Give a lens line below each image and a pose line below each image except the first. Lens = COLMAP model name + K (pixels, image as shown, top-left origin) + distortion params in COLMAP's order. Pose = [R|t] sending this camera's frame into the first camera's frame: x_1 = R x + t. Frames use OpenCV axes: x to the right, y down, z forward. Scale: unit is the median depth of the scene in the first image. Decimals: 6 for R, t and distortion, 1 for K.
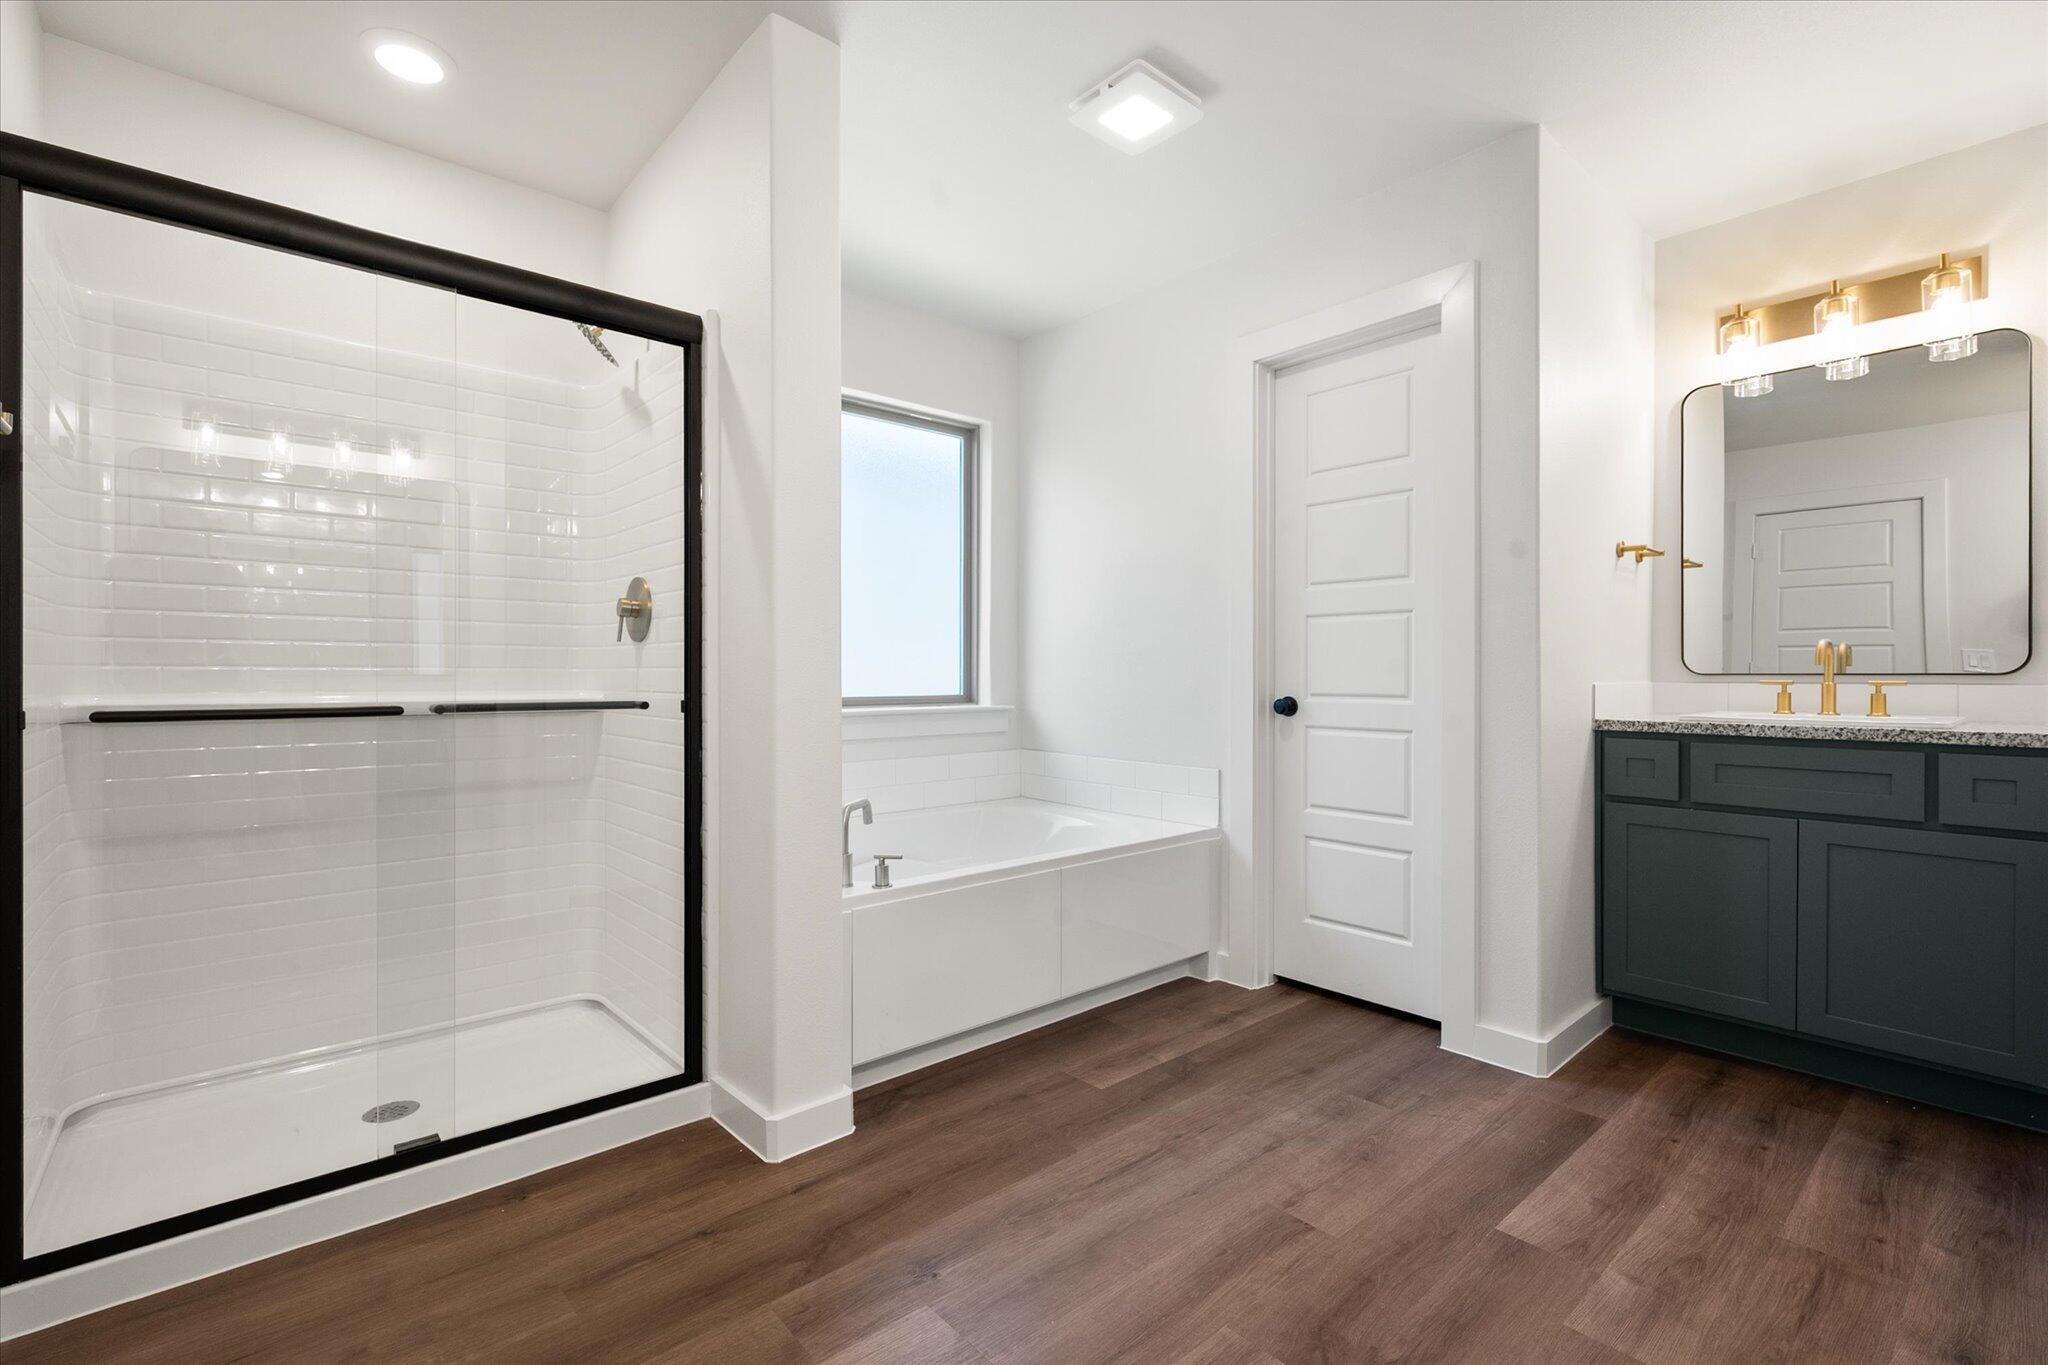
lens RADIAL K [[891.8, 0, 1012.8], [0, 891.8, 682.6], [0, 0, 1]] dist [-0.004948, 0.000282]
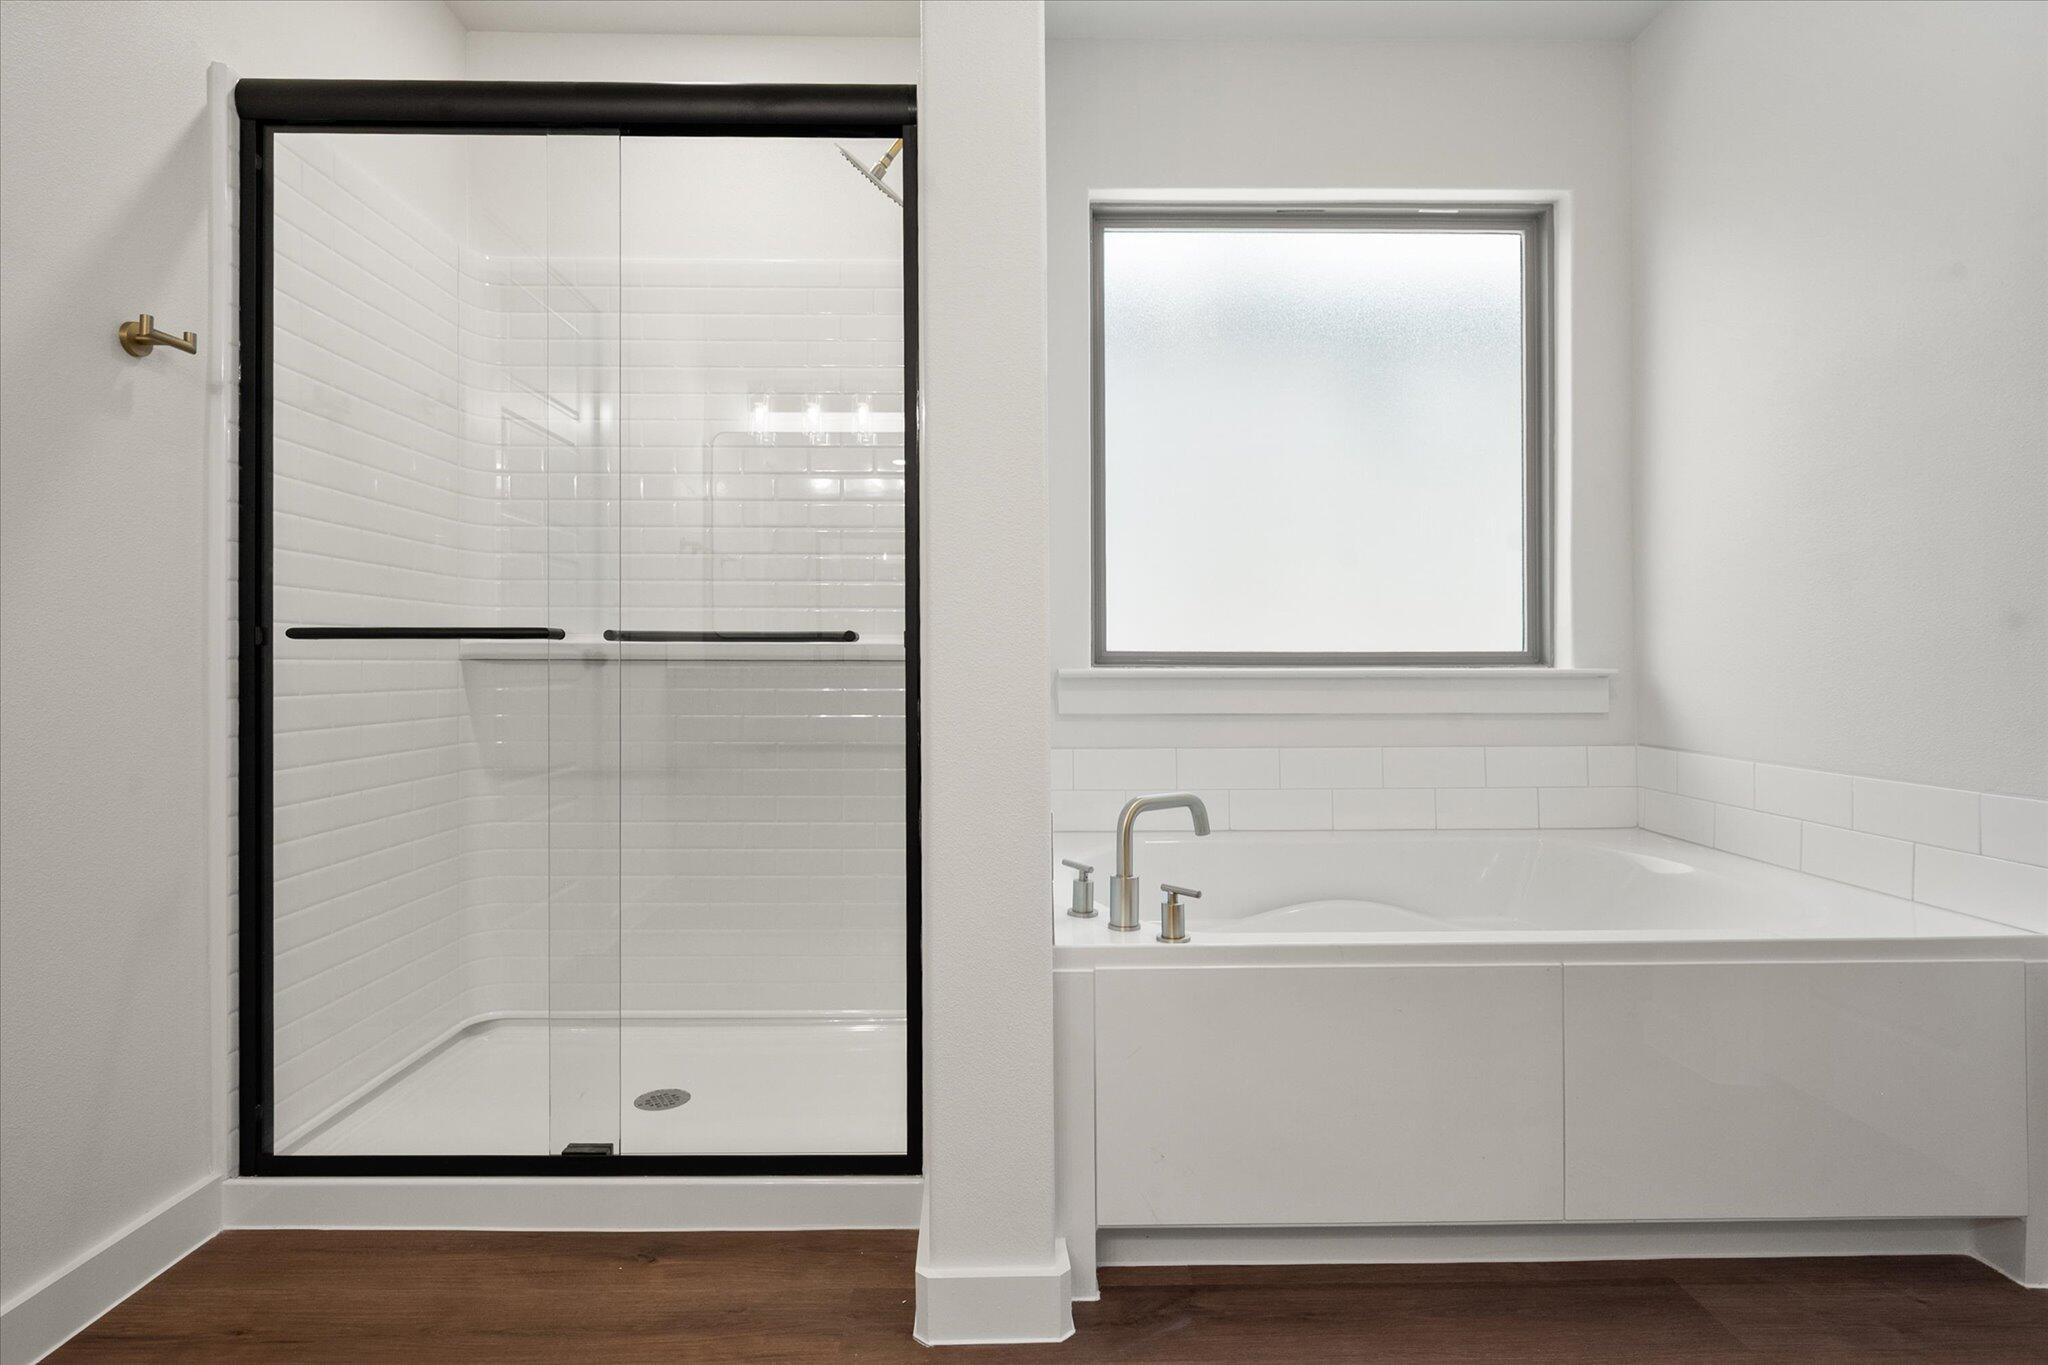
lens RADIAL K [[1014.0, 0, 1024.0], [0, 1014.0, 675.4], [0, 0, 1]] dist [-0.009064, 0.001935]
pose [[0.765343, -0.002906, -0.643616, 0.209943], [0.000428, 0.999992, -0.004007, 0.054230], [0.643623, 0.002792, 0.765338, 0.409291]]
